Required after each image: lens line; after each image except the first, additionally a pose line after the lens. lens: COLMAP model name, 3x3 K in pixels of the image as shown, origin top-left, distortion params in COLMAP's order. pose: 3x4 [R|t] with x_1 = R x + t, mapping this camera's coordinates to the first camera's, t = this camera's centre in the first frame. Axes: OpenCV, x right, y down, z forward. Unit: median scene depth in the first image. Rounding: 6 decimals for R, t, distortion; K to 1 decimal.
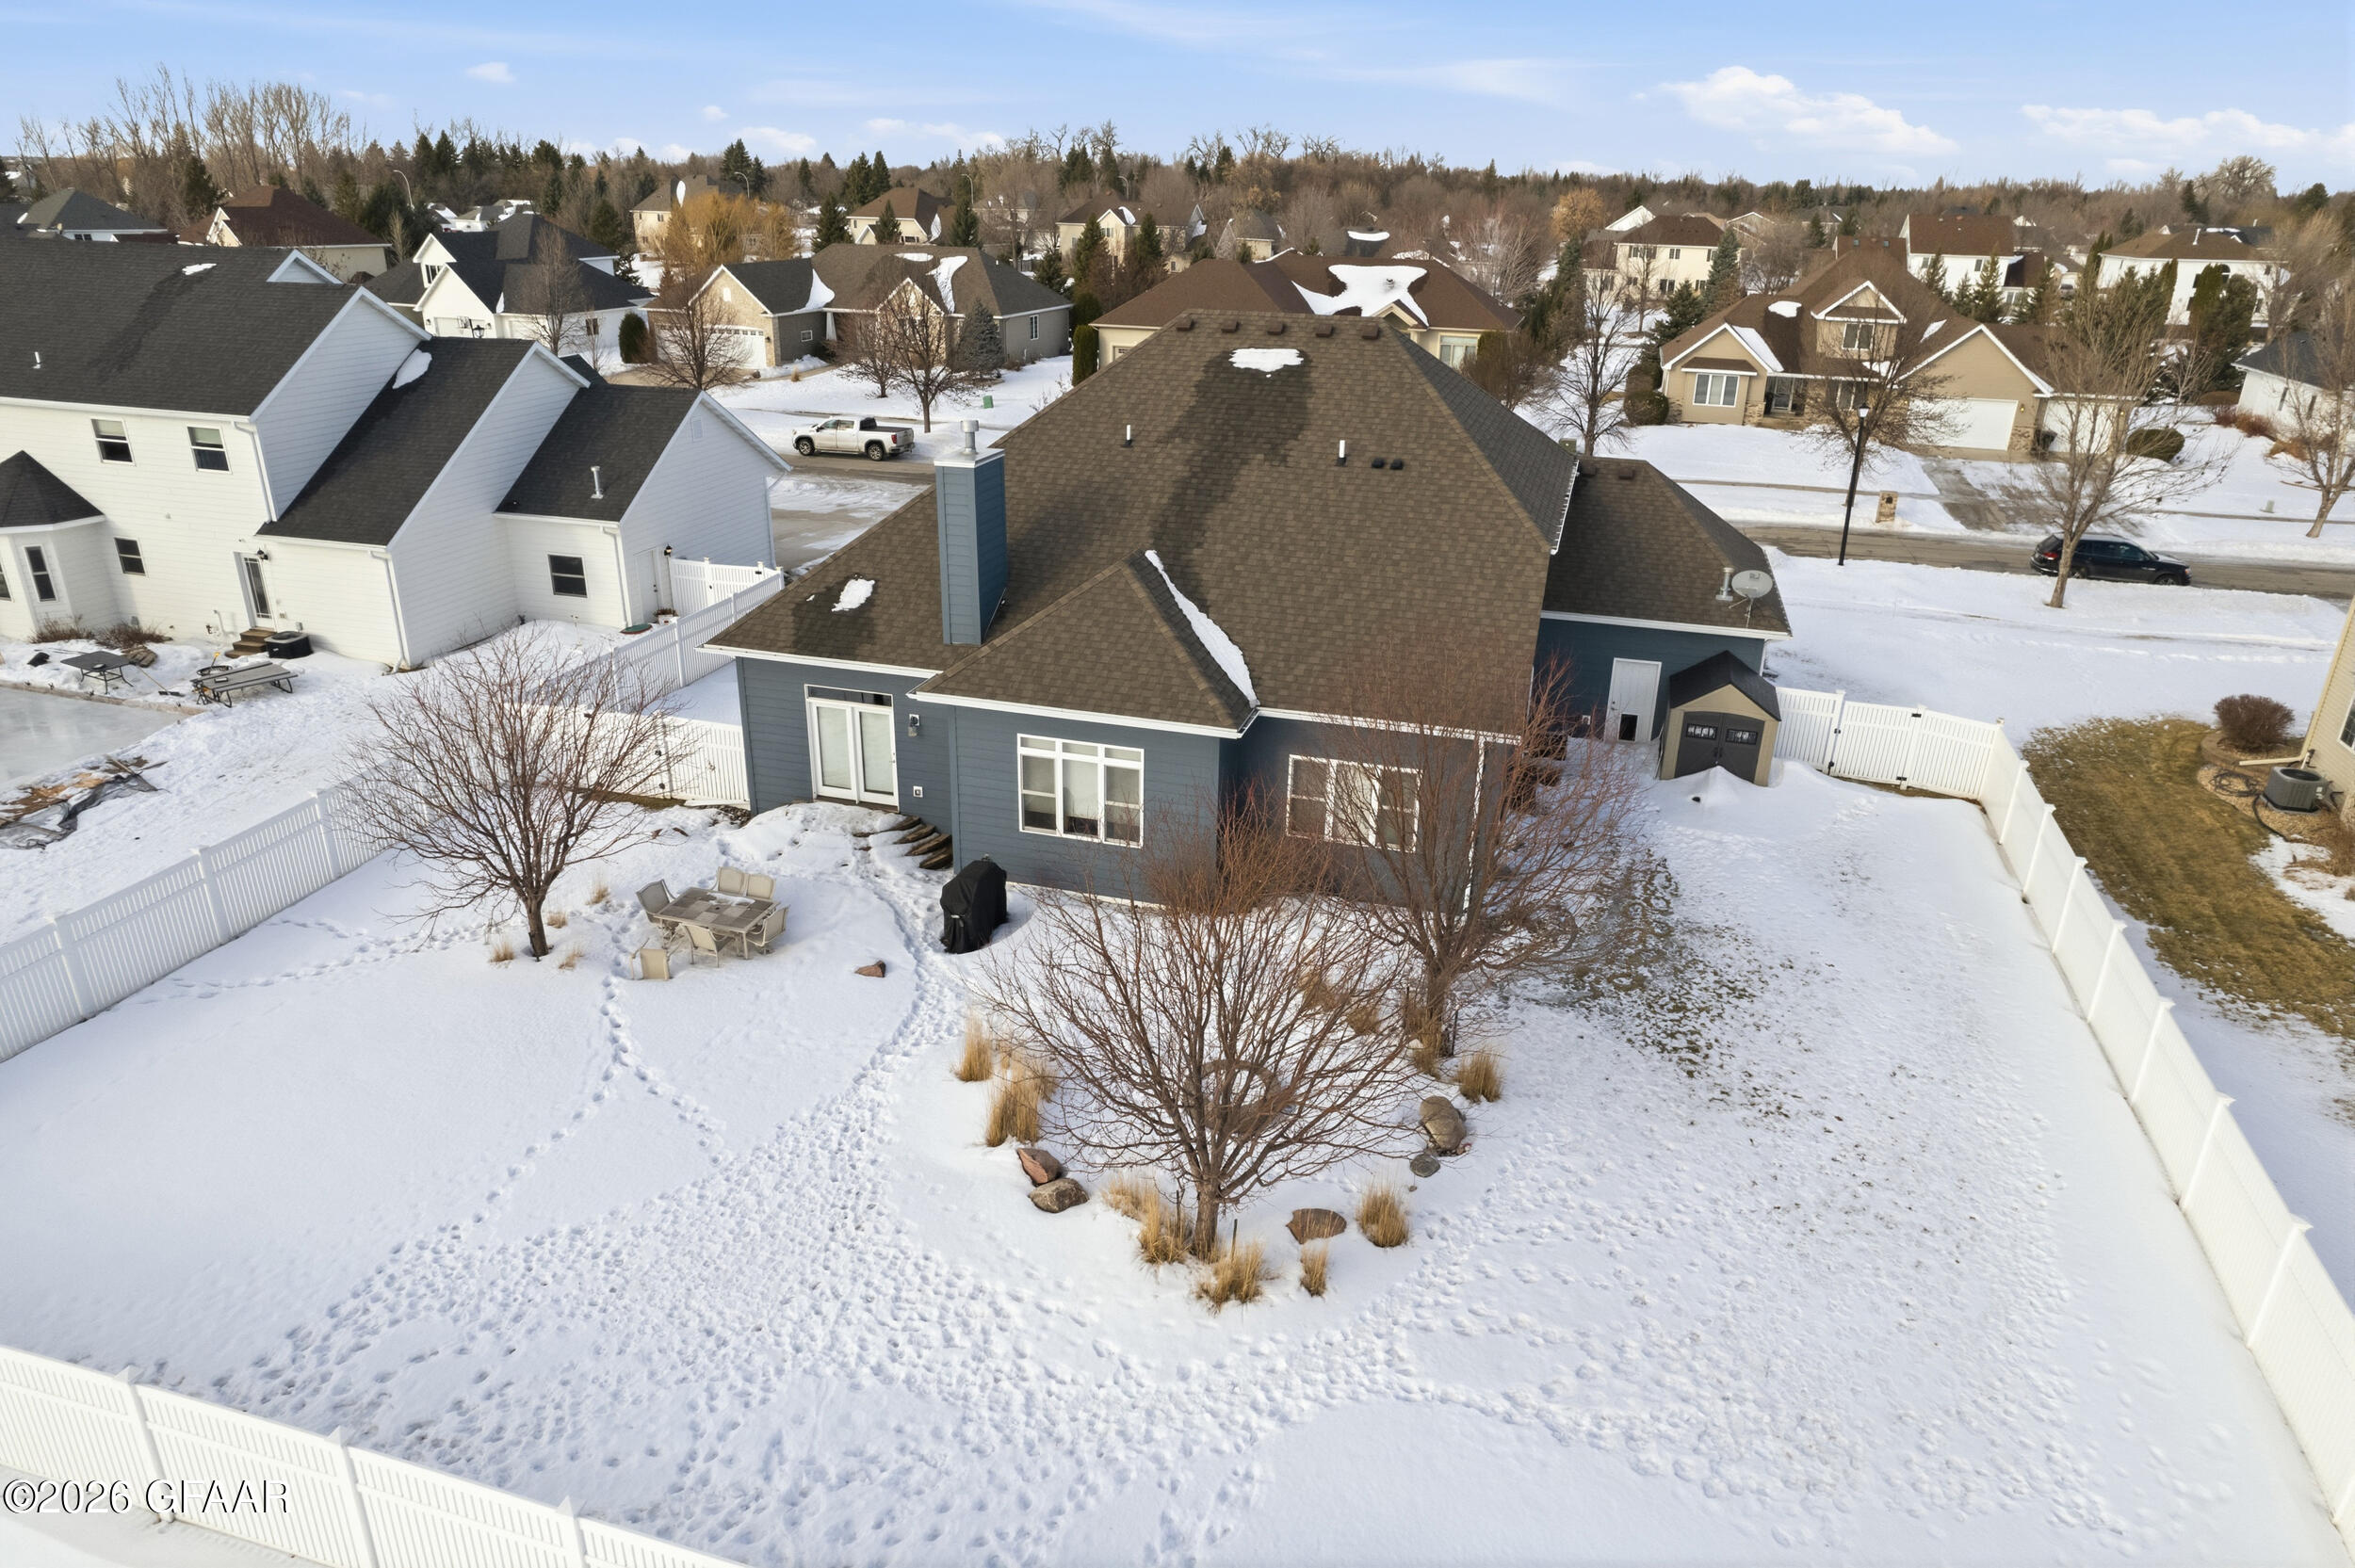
lens RADIAL K [[1525.1, 0, 1177.5], [0, 1525.1, 784.0], [0, 0, 1]] dist [-0.085460, 0.085356]
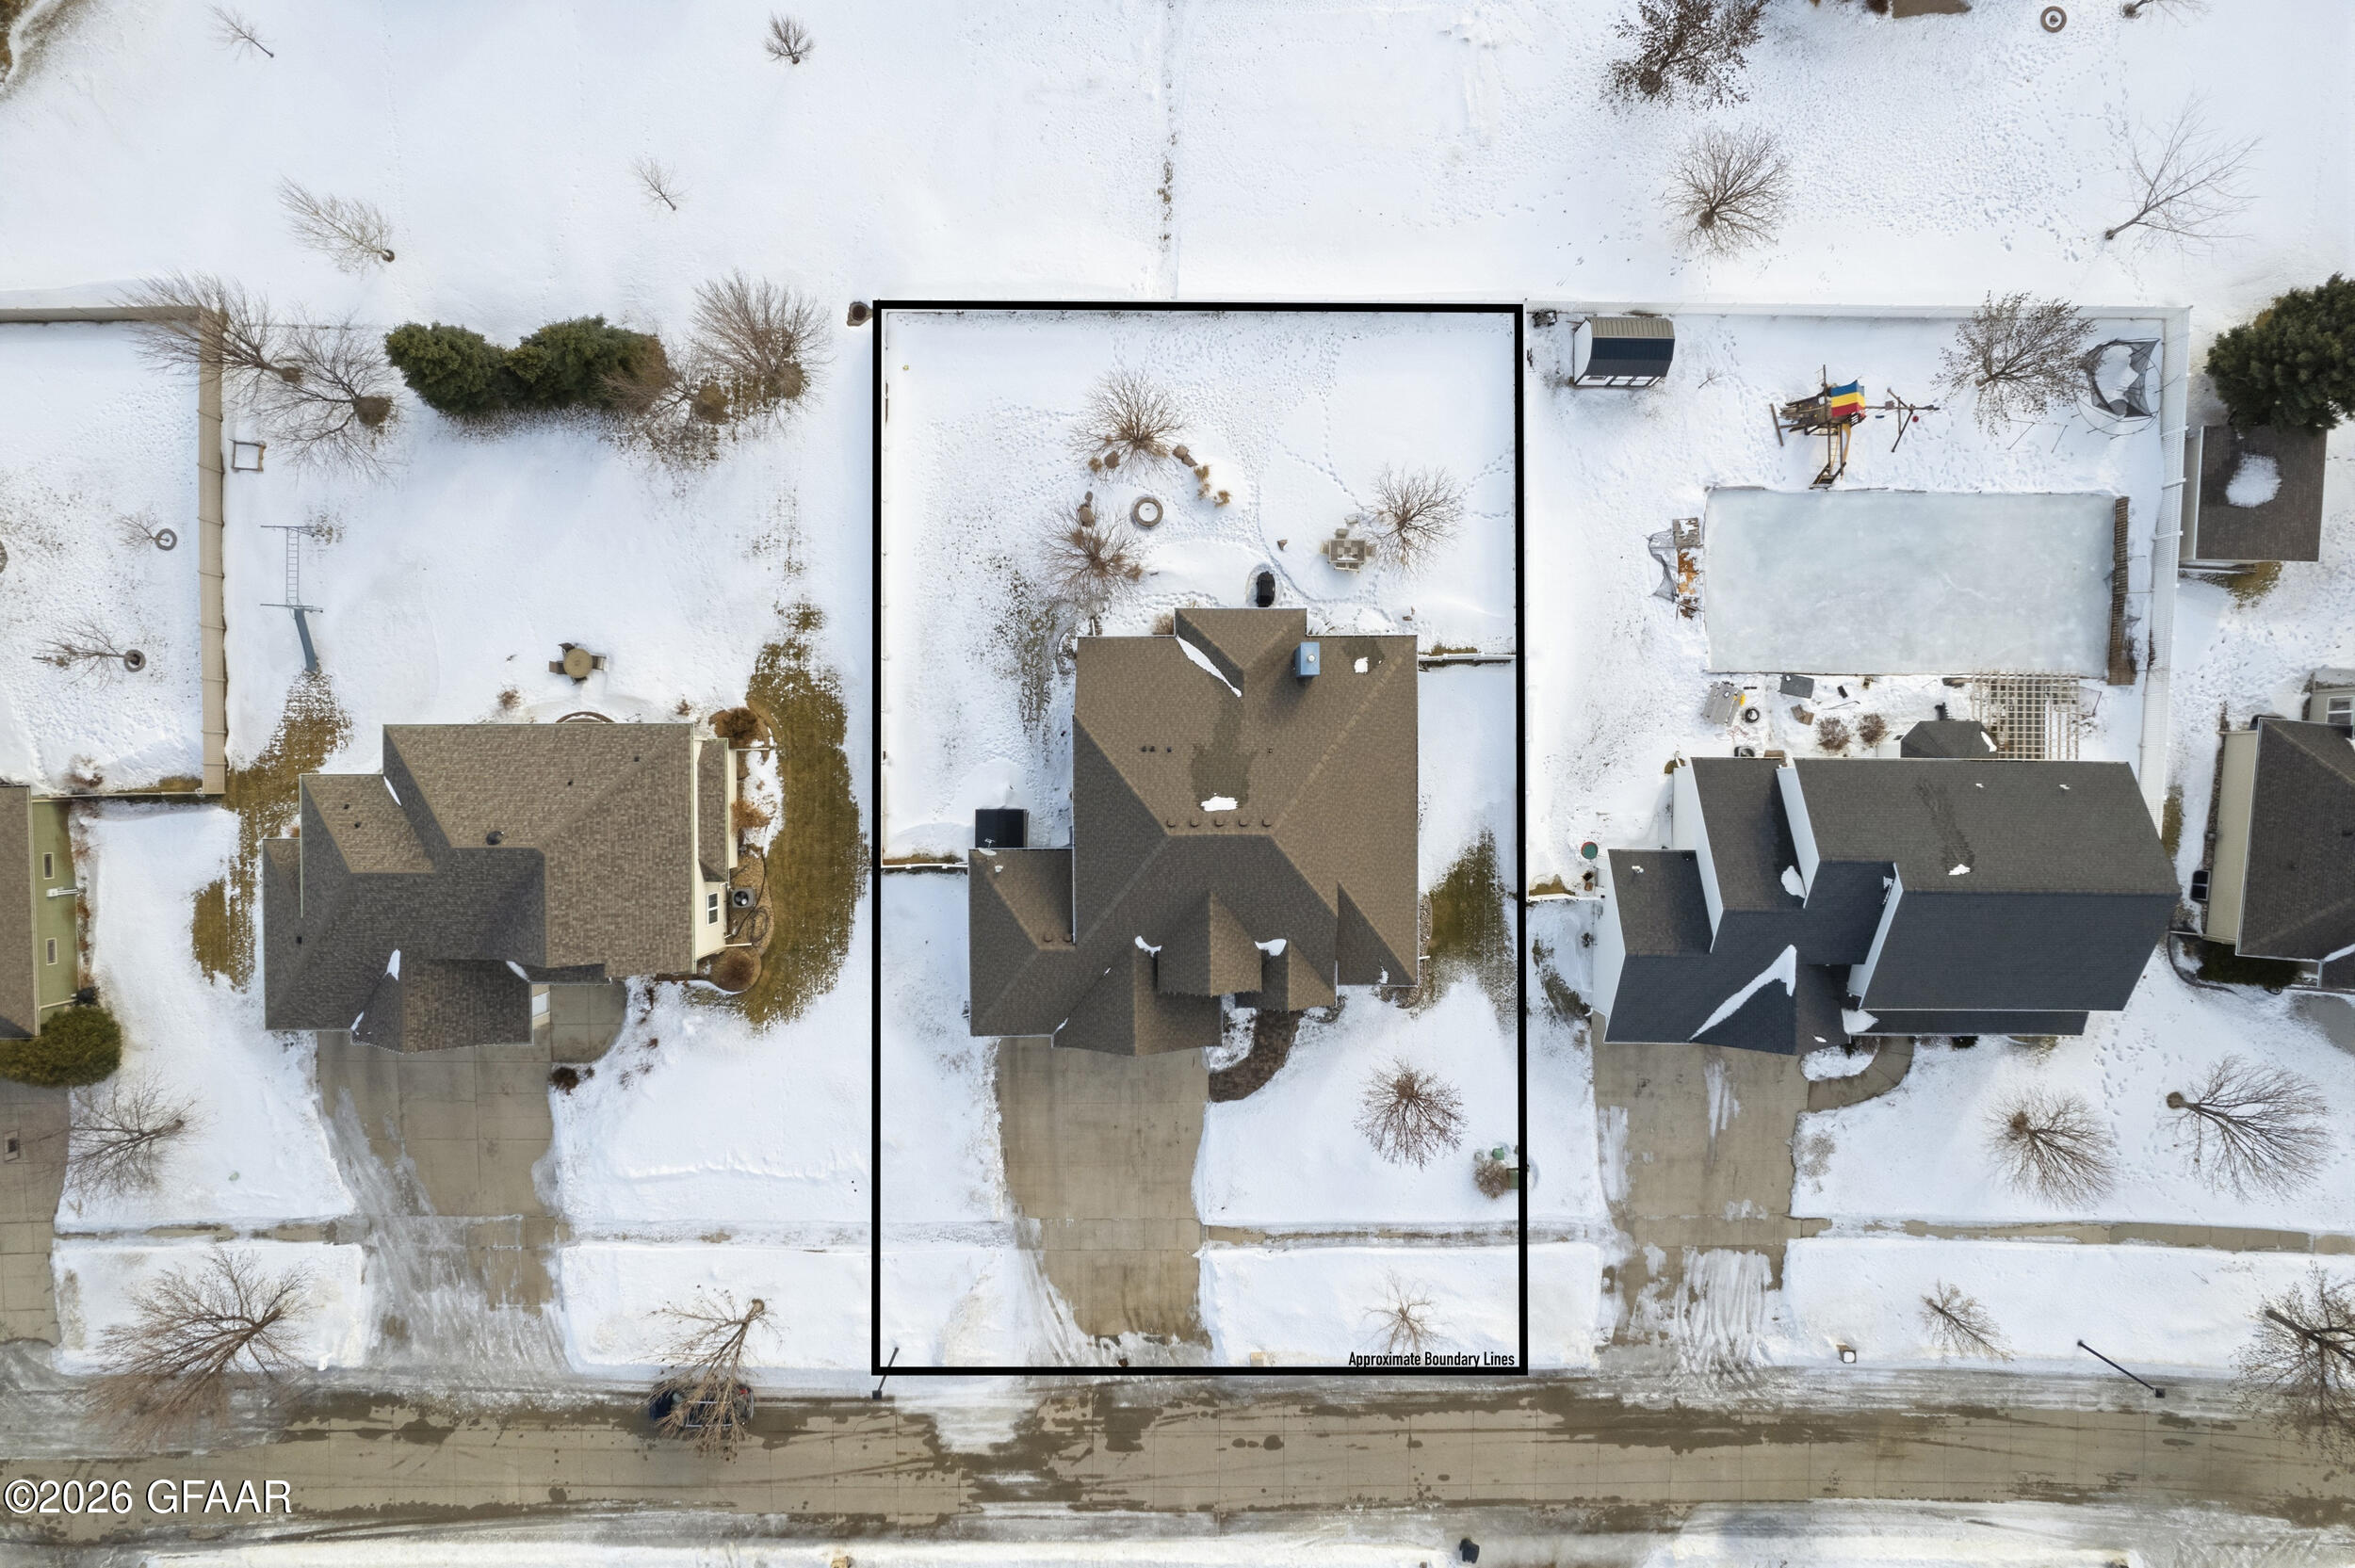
lens RADIAL K [[1525.1, 0, 1177.5], [0, 1525.1, 784.0], [0, 0, 1]] dist [-0.085460, 0.085356]
pose [[-0.958164, 0.285796, -0.015553, 0.132142], [-0.121790, -0.357936, 0.925770, -2.085759], [0.259015, 0.888933, 0.377768, 0.185556]]
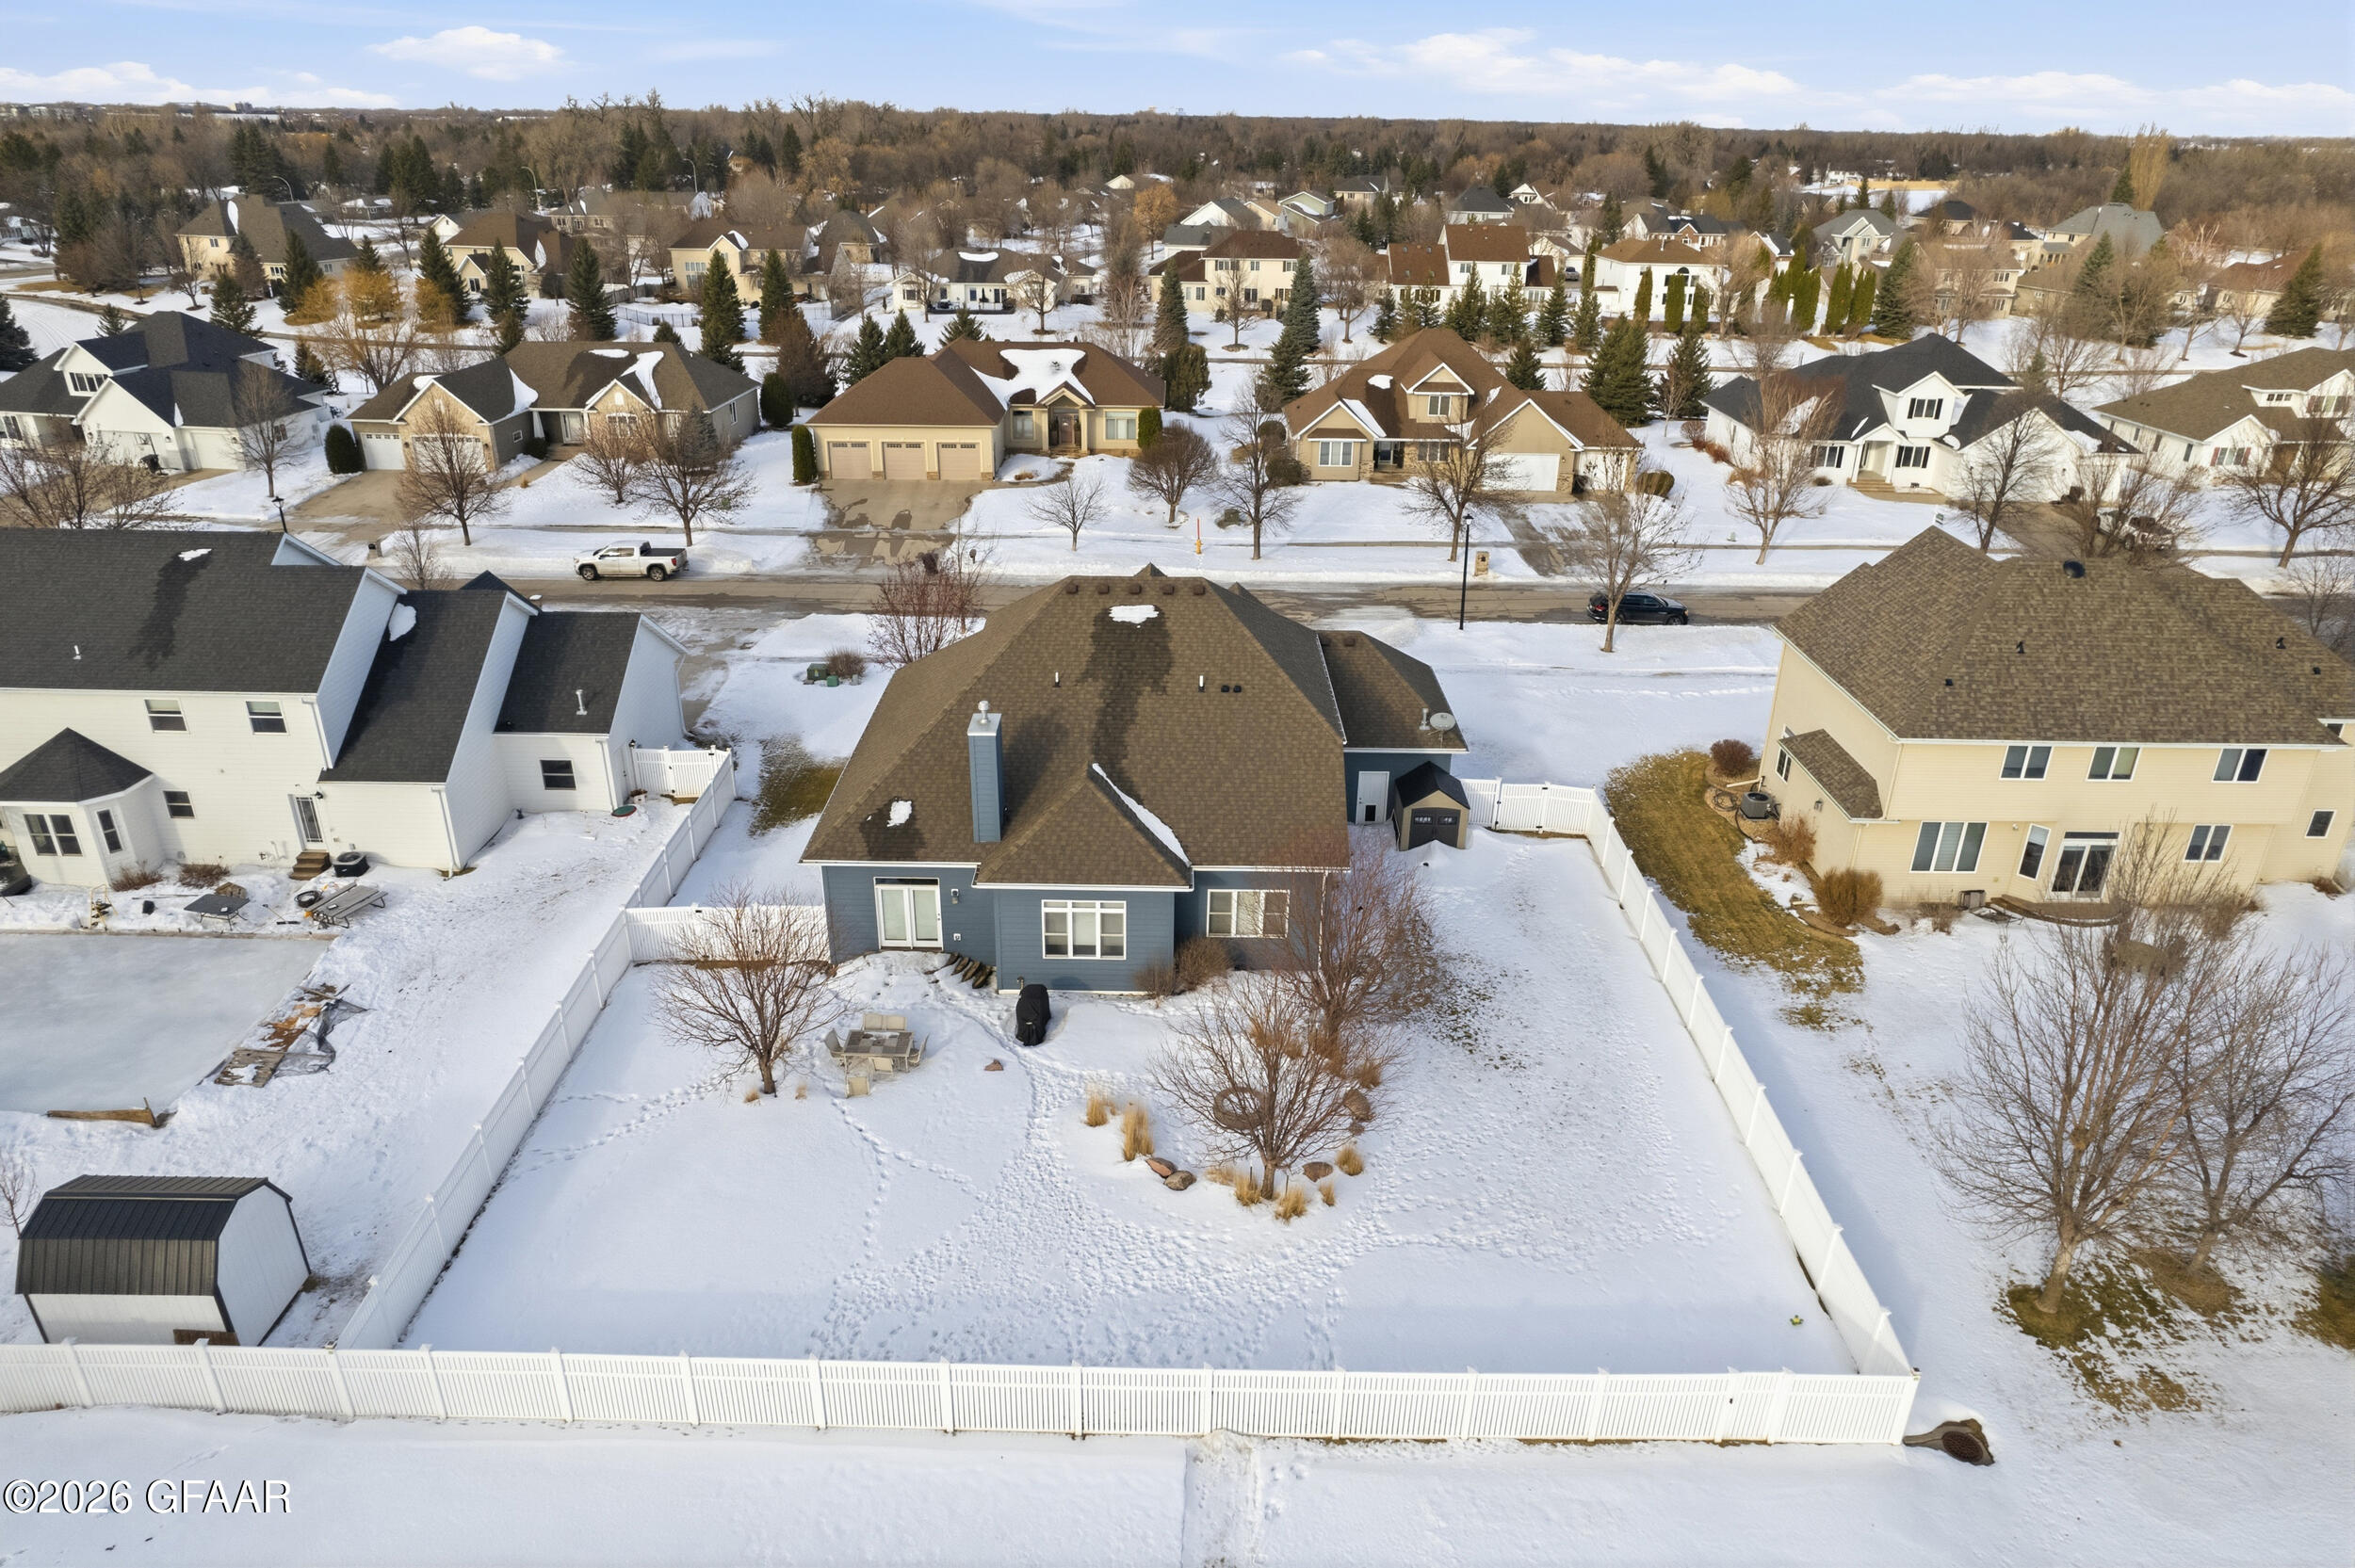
lens RADIAL K [[1526.6, 0, 1177.5], [0, 1526.6, 784.0], [0, 0, 1]] dist [-0.055228, 0.036764]
pose [[0.960035, -0.119416, 0.253125, -0.293888], [0.108919, 0.992520, 0.055138, -0.185222], [-0.257816, -0.025365, 0.965861, -0.463270]]
